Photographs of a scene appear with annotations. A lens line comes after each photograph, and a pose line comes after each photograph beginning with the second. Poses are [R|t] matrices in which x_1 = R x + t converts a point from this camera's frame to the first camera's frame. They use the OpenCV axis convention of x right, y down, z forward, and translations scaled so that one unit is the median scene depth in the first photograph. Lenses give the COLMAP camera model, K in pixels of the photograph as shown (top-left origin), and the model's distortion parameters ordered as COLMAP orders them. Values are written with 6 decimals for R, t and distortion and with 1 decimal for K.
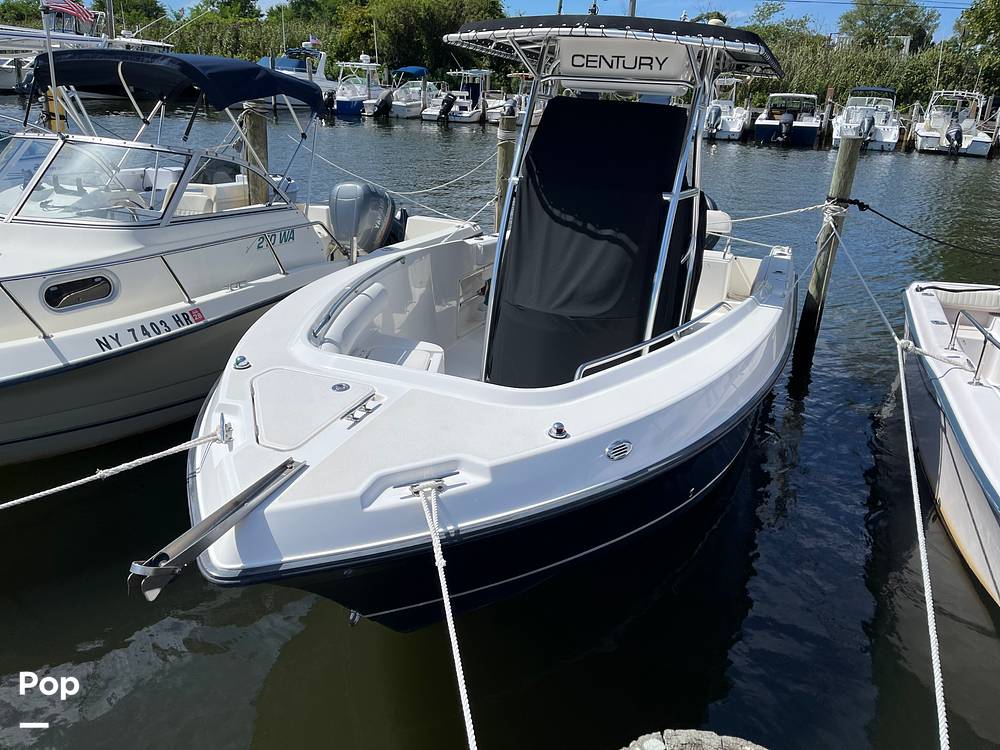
lens RADIAL K [[764.3, 0, 496.3], [0, 764.3, 373.7], [0, 0, 1]] dist [0.065413, -0.070838]
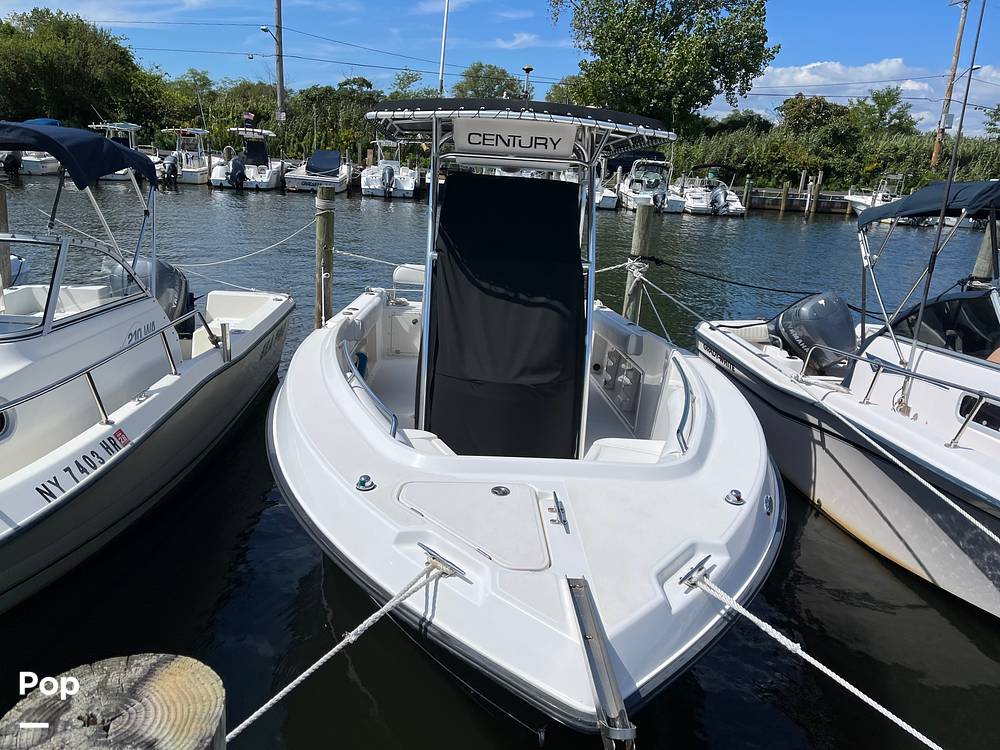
lens RADIAL K [[764.3, 0, 493.1], [0, 764.3, 382.1], [0, 0, 1]] dist [0.065413, -0.070838]
pose [[0.905514, -0.112779, 0.409054, -0.334096], [0.135843, 0.990344, -0.027669, -0.051548], [-0.401984, 0.080622, 0.912090, 0.077789]]
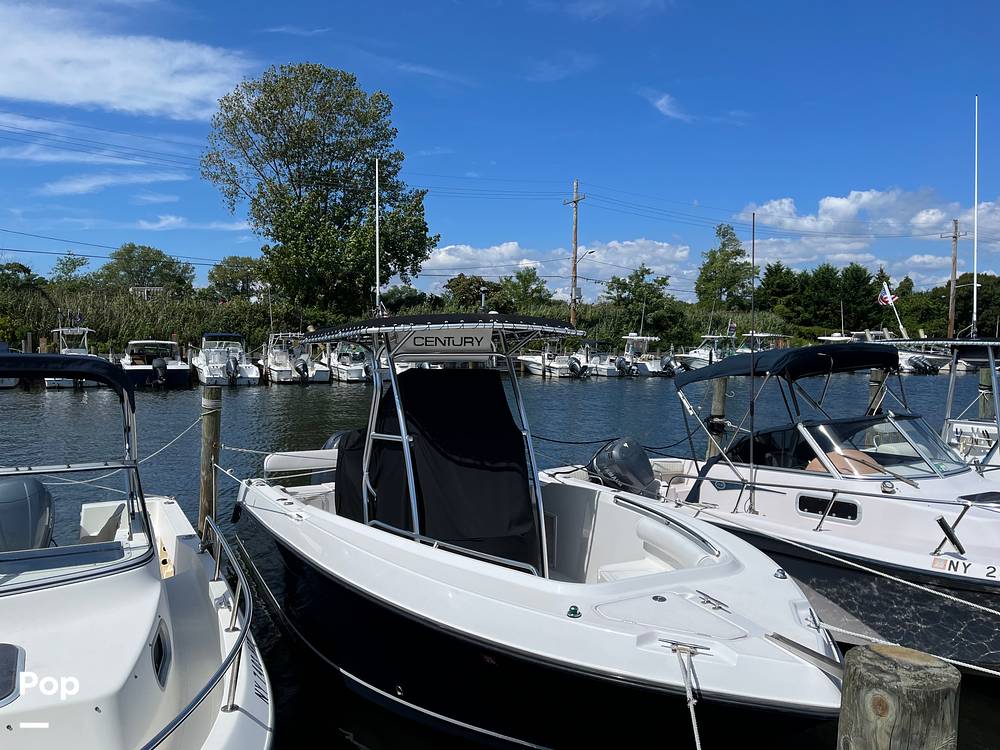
lens RADIAL K [[764.3, 0, 496.5], [0, 764.3, 372.4], [0, 0, 1]] dist [0.065413, -0.070838]
pose [[0.651288, -0.074039, 0.755210, -0.767274], [0.291866, 0.943110, -0.159243, -0.124374], [-0.700455, 0.324133, 0.635846, 0.139152]]
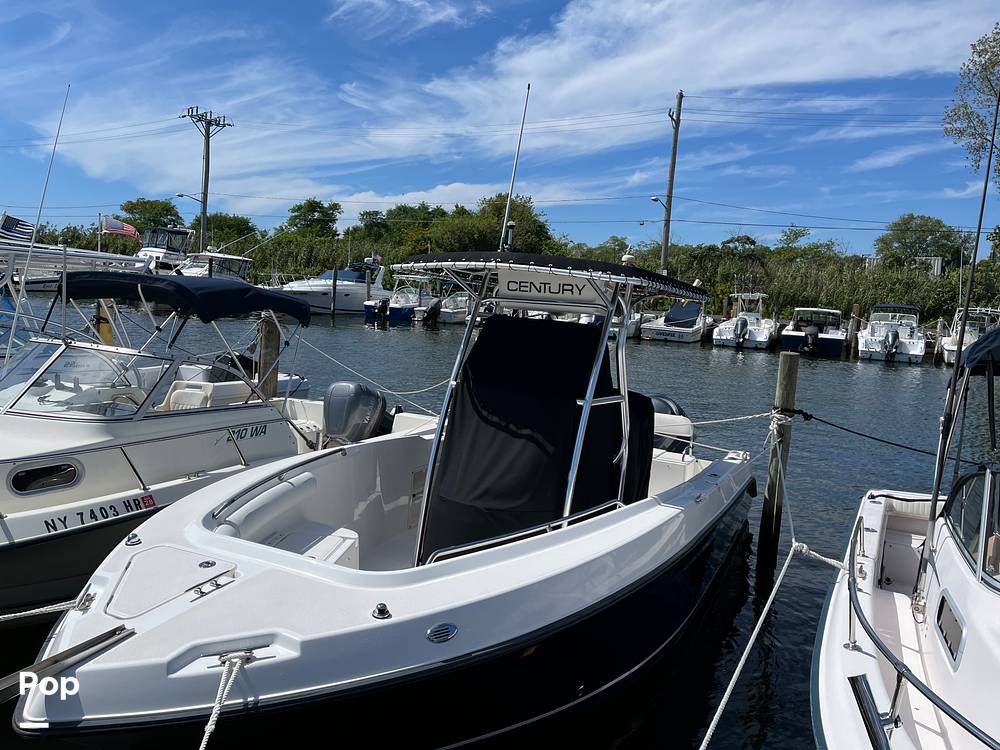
lens RADIAL K [[764.3, 0, 497.8], [0, 764.3, 366.2], [0, 0, 1]] dist [0.065413, -0.070838]
pose [[0.997645, 0.018127, -0.066143, 0.164511], [-0.034840, 0.964675, -0.261129, 0.009964], [0.059073, 0.262819, 0.963035, -0.073085]]
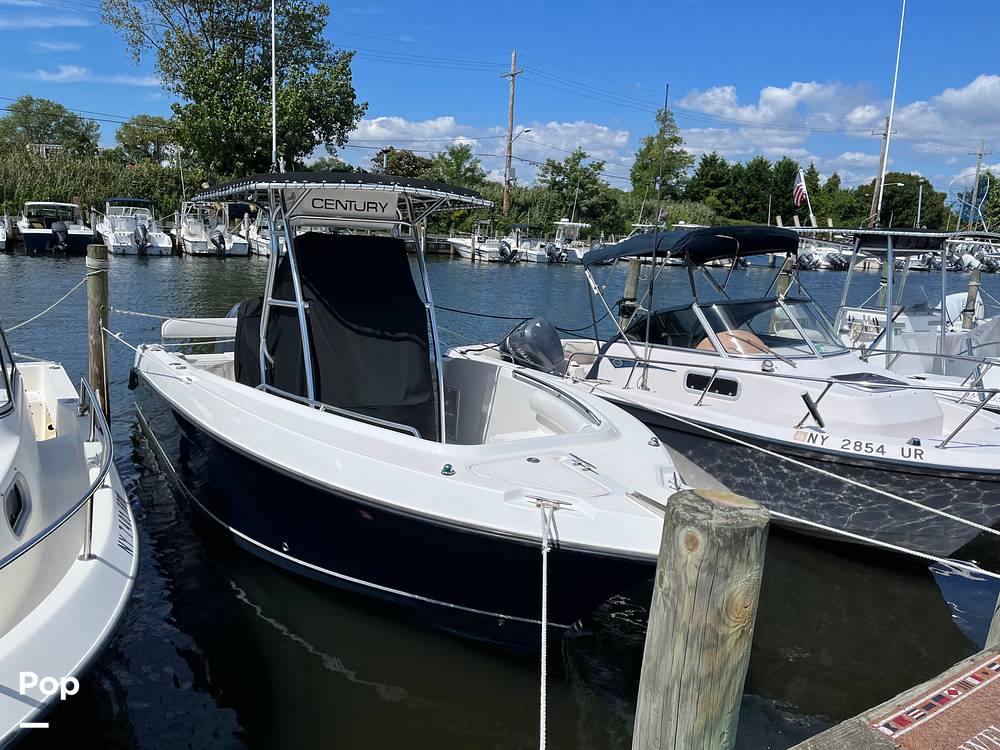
lens RADIAL K [[764.3, 0, 496.5], [0, 764.3, 382.0], [0, 0, 1]] dist [0.065413, -0.070838]
pose [[0.585156, -0.180574, 0.790560, -0.730993], [0.268744, 0.962982, 0.021038, -0.092180], [-0.765094, 0.200148, 0.612023, 0.119200]]
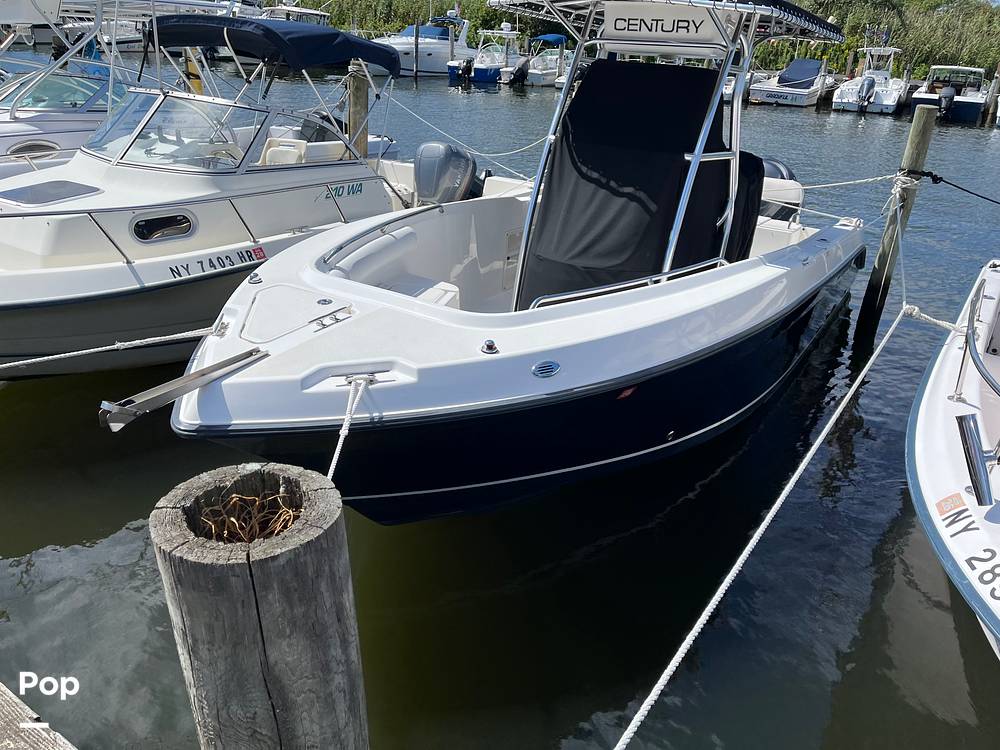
lens RADIAL K [[764.3, 0, 493.0], [0, 764.3, 372.9], [0, 0, 1]] dist [0.065413, -0.070838]
pose [[0.983226, 0.074781, -0.166357, 0.147904], [-0.069283, 0.996849, 0.038617, 0.035916], [0.168721, -0.026444, 0.985309, -0.071072]]
